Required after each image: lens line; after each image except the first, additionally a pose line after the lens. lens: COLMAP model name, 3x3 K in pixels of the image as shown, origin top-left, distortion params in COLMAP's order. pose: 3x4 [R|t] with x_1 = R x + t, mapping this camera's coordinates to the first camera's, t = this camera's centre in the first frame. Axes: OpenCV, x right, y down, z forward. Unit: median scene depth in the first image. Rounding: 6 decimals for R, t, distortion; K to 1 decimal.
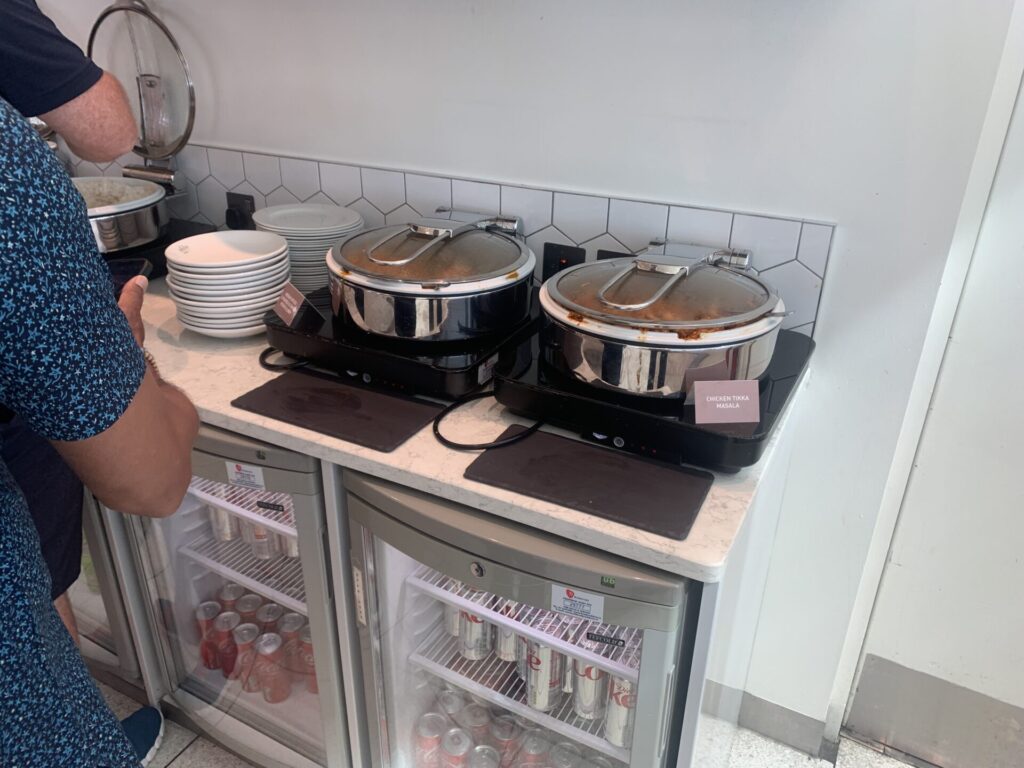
lens RADIAL K [[792.4, 0, 511.2], [0, 792.4, 384.1], [0, 0, 1]] dist [0.027148, -0.025520]
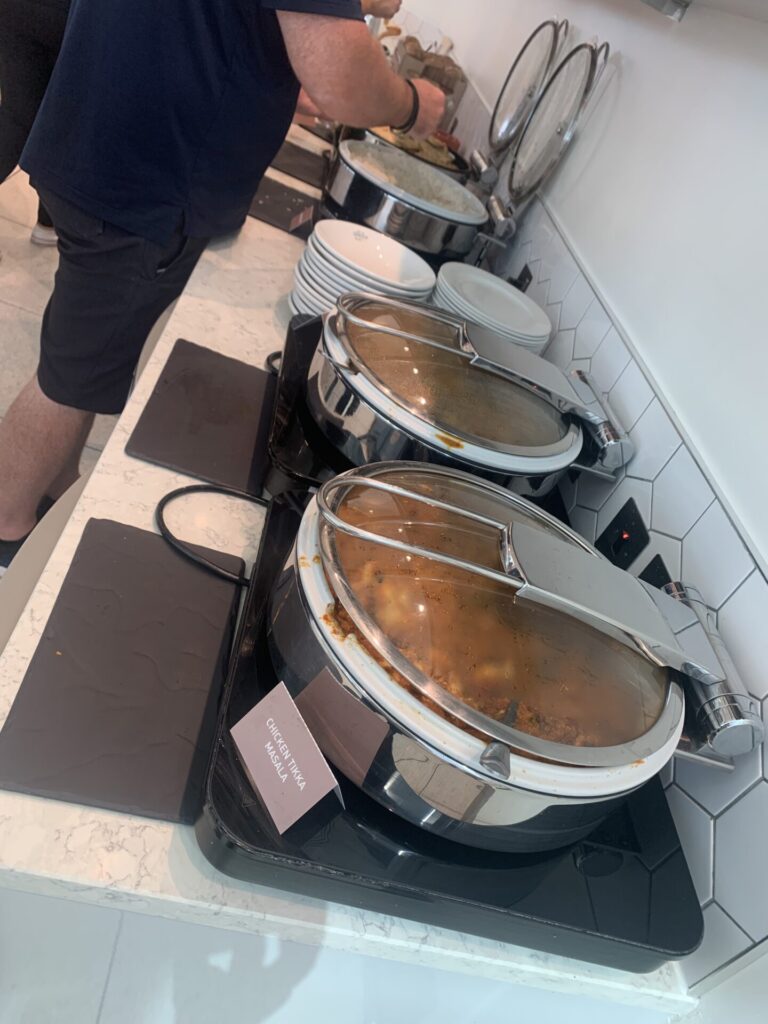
lens RADIAL K [[792.4, 0, 384.1], [0, 792.4, 511.6], [0, 0, 1]] dist [0.027148, -0.025520]
pose [[0.443308, 0.665518, -0.600469, 0.421844], [-0.706232, 0.671859, 0.223253, -0.208301], [0.552010, 0.325101, 0.767851, 0.475123]]
